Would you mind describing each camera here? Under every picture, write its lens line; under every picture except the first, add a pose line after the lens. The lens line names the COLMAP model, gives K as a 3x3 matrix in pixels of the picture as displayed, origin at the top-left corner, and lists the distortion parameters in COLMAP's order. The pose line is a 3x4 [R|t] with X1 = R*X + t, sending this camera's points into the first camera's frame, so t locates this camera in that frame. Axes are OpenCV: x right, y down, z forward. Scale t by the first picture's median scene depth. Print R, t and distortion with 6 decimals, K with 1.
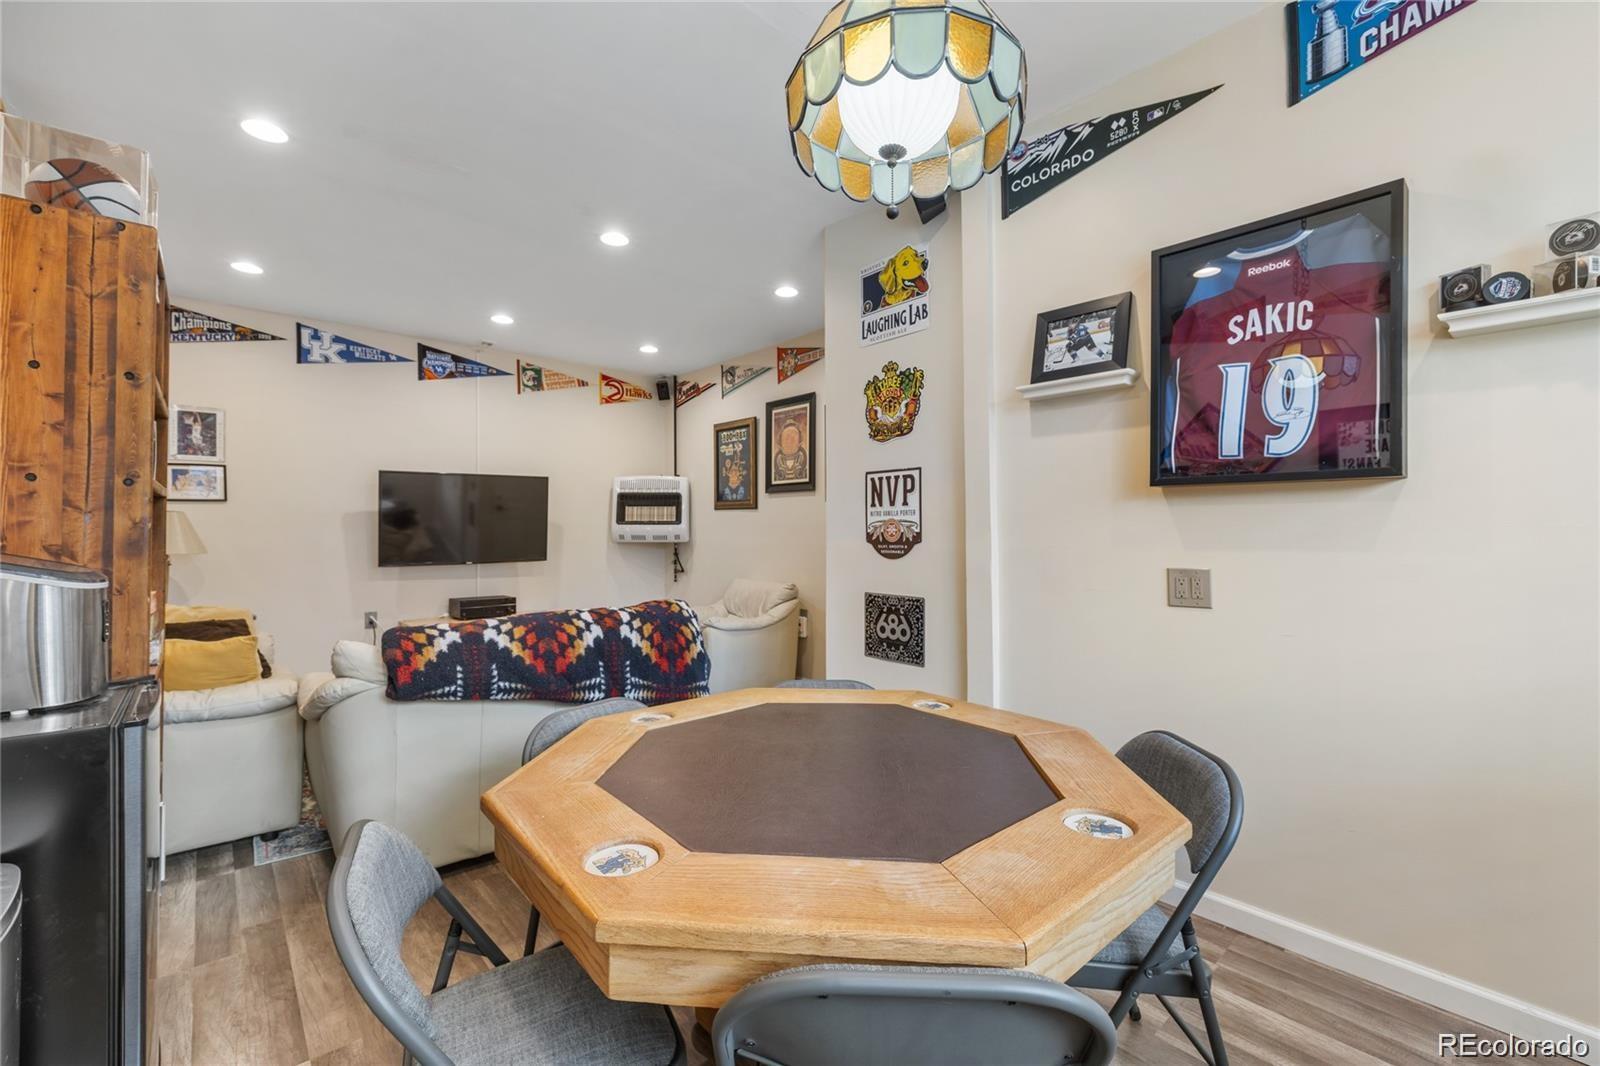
lens RADIAL K [[664.9, 0, 800.3], [0, 664.9, 523.9], [0, 0, 1]] dist [0.000906, 0.000351]
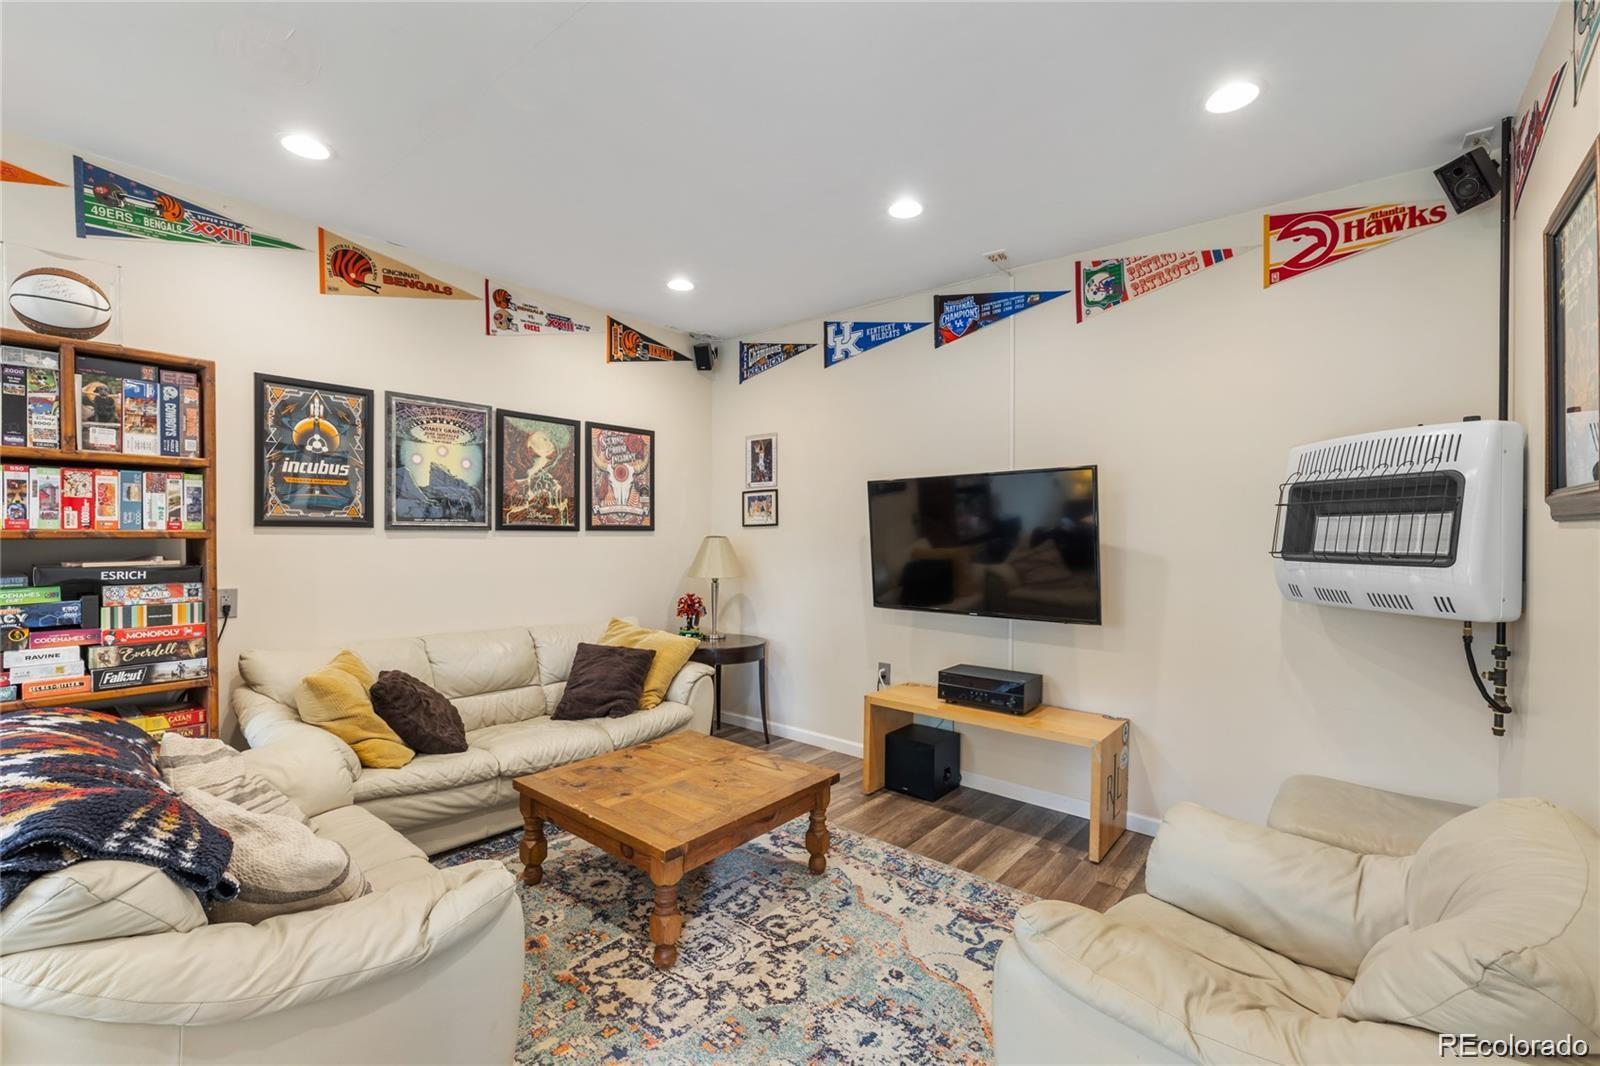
lens RADIAL K [[664.9, 0, 807.2], [0, 664.9, 538.7], [0, 0, 1]] dist [0.000906, 0.000351]
pose [[0.170960, 0.008628, -0.985240, 0.111657], [0.002514, 0.999955, 0.009194, -0.022032], [0.985275, -0.004048, 0.170930, 0.812676]]
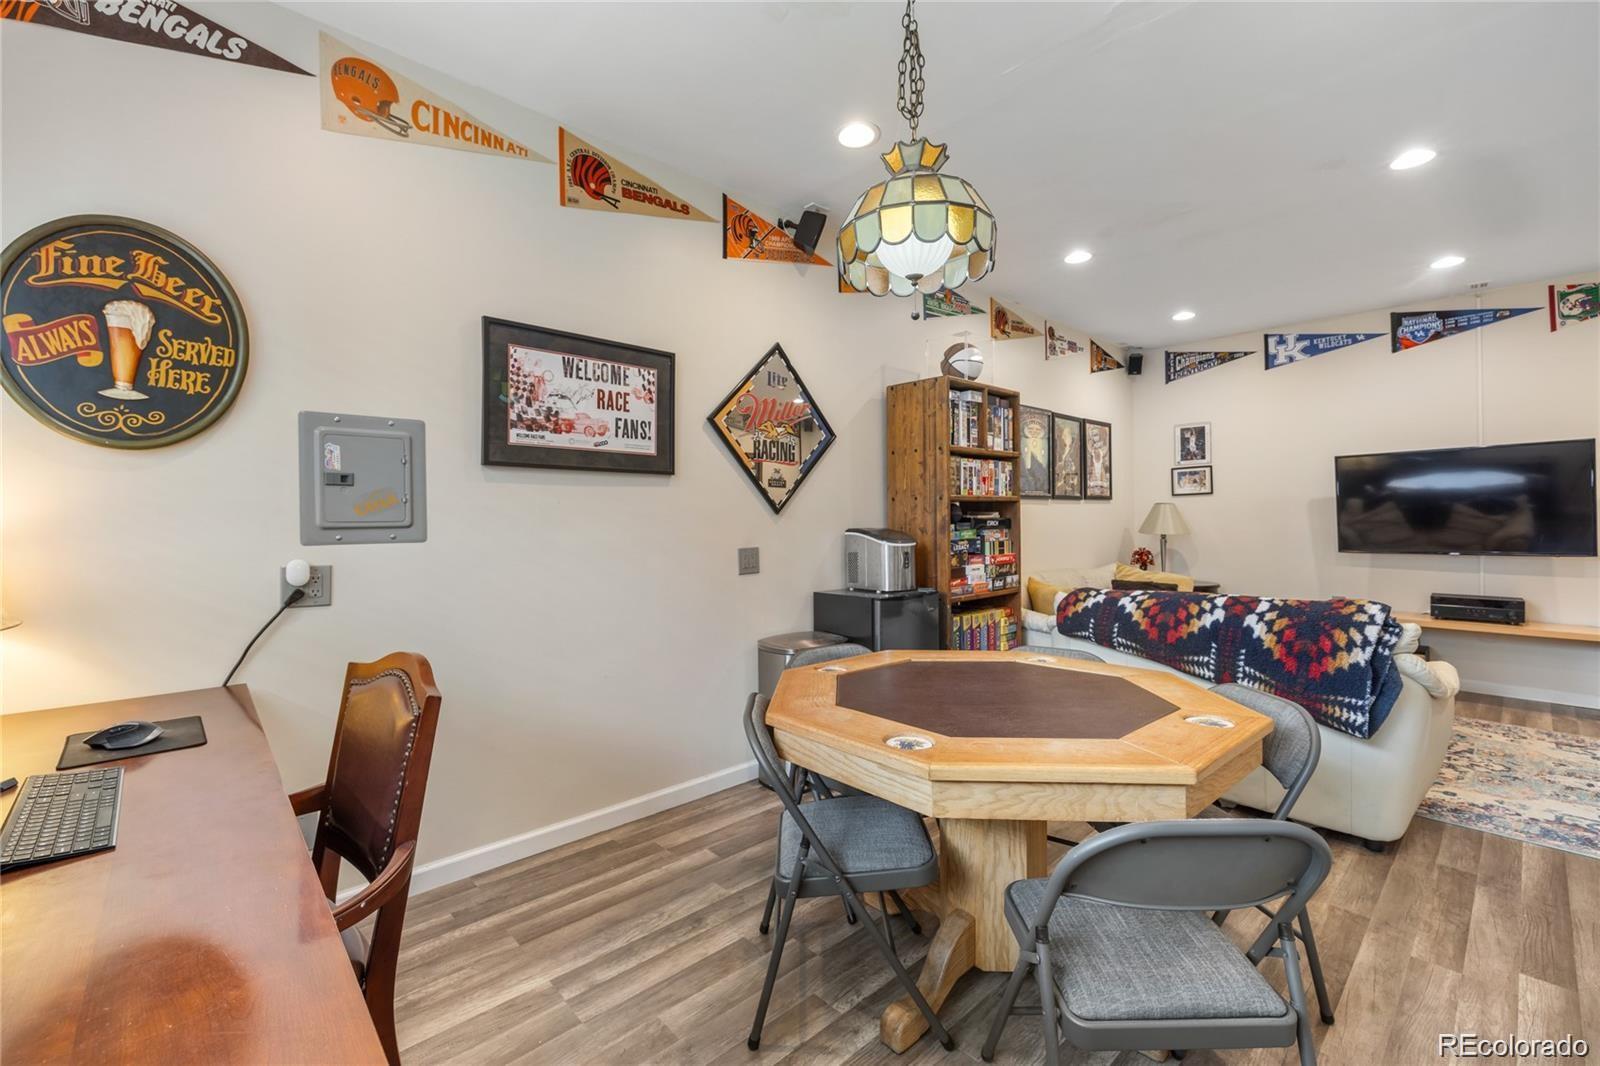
lens RADIAL K [[664.9, 0, 793.8], [0, 664.9, 521.3], [0, 0, 1]] dist [0.000906, 0.000351]
pose [[0.042422, 0.003603, -0.999093, 0.345815], [0.019576, 0.999799, 0.004437, -0.002647], [0.998908, -0.019746, 0.042343, 0.136272]]
